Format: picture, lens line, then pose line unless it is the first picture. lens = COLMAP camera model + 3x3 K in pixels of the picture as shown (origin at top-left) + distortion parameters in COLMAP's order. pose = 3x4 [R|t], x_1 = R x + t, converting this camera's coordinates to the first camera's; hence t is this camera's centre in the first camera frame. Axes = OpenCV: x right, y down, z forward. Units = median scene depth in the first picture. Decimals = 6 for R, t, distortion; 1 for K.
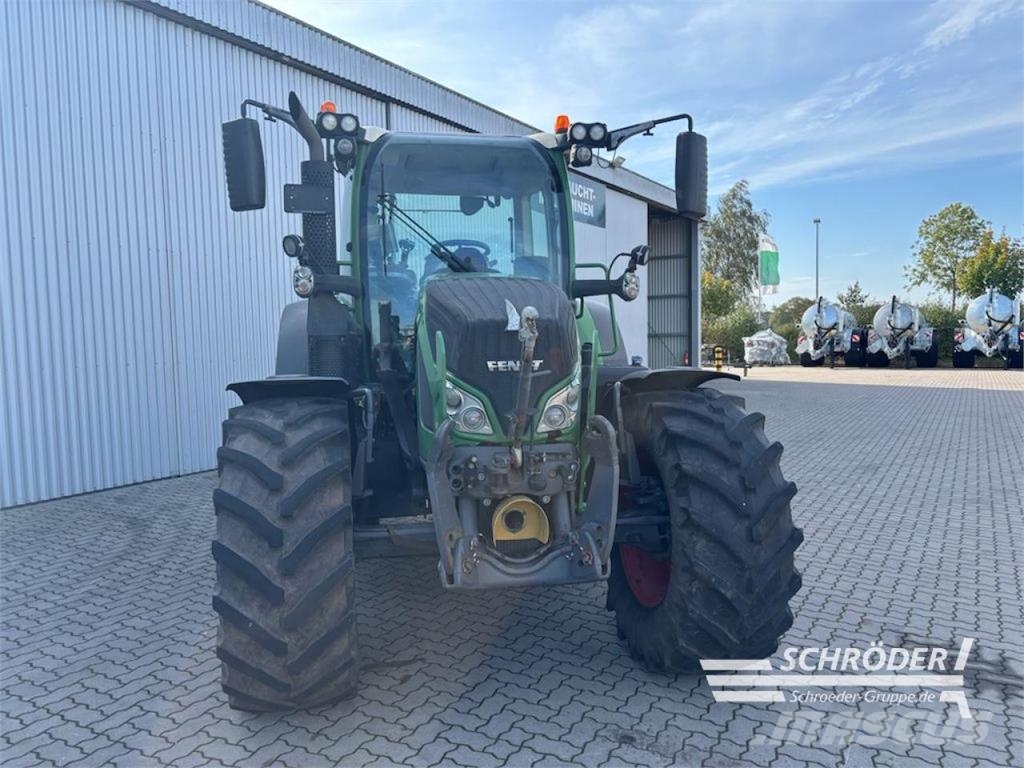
lens RADIAL K [[776.3, 0, 516.7], [0, 776.3, 378.3], [0, 0, 1]] dist [0.037019, -0.039143]
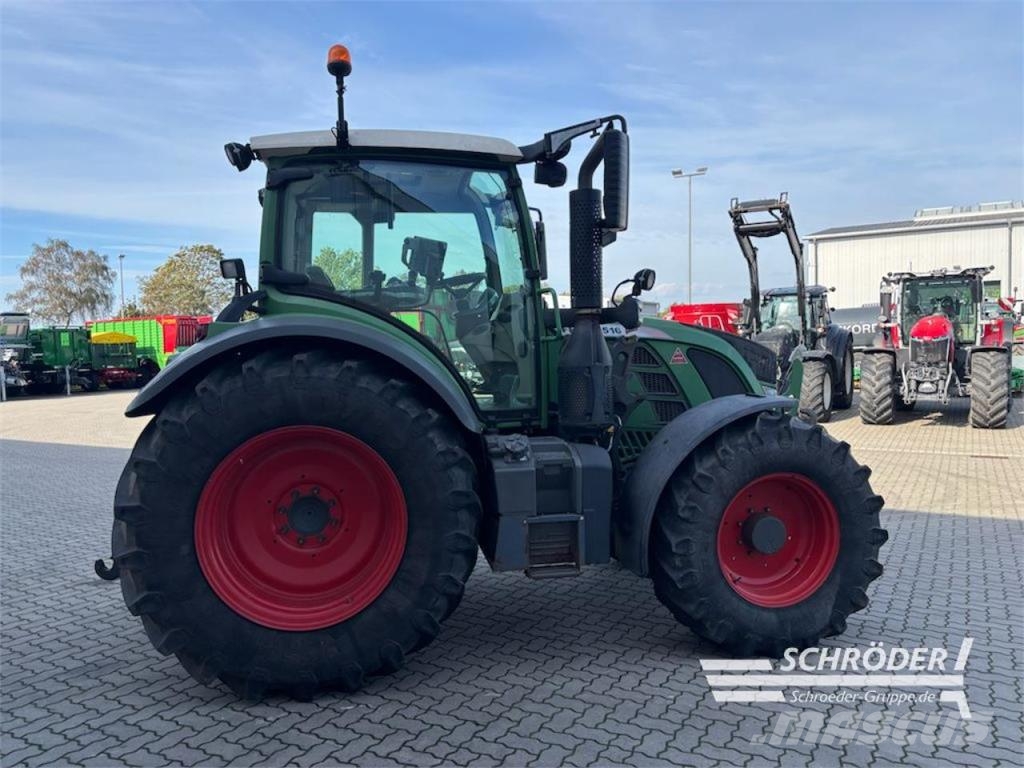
lens RADIAL K [[781.7, 0, 512.0], [0, 781.7, 384.0], [0, 0, 1]] dist [0.004701, 0.002744]
pose [[-0.016394, -0.028238, 0.999467, -1.164890], [0.074787, 0.996766, 0.029388, -0.065574], [-0.997065, 0.075229, -0.014229, 1.058415]]
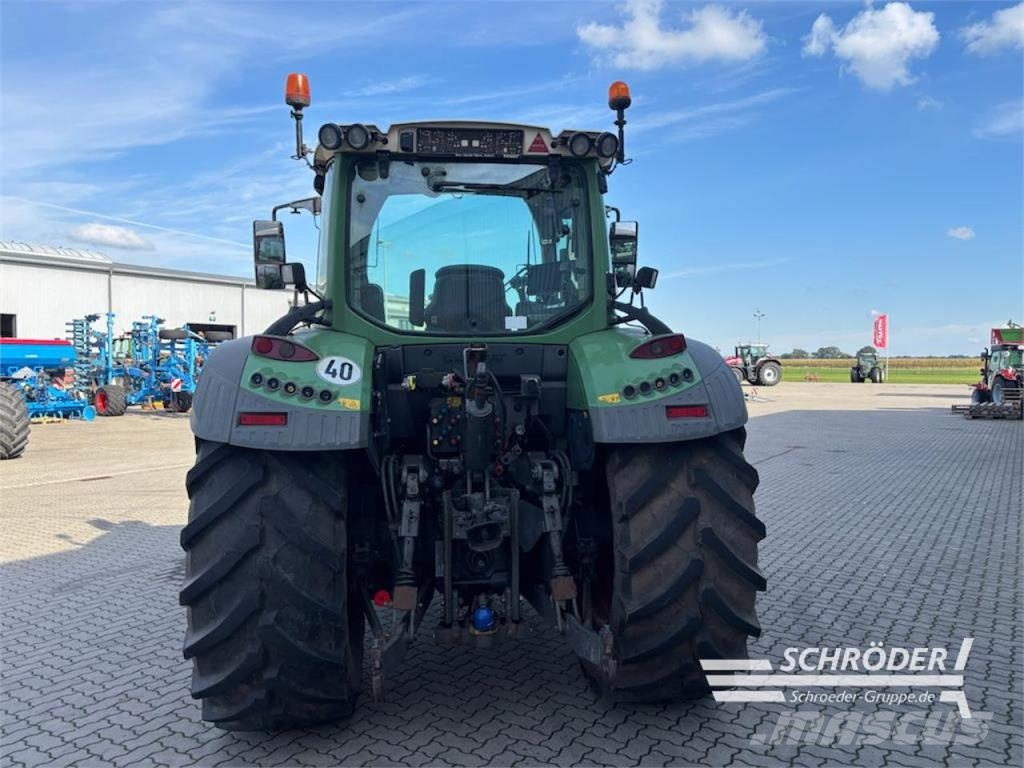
lens RADIAL K [[778.5, 0, 512.0], [0, 778.5, 384.0], [0, 0, 1]] dist [0.031930, -0.001305]
pose [[-0.999674, 0.022191, 0.012631, -0.161468], [0.023115, 0.996650, 0.078447, -0.145418], [-0.010847, 0.078713, -0.996838, 2.161041]]
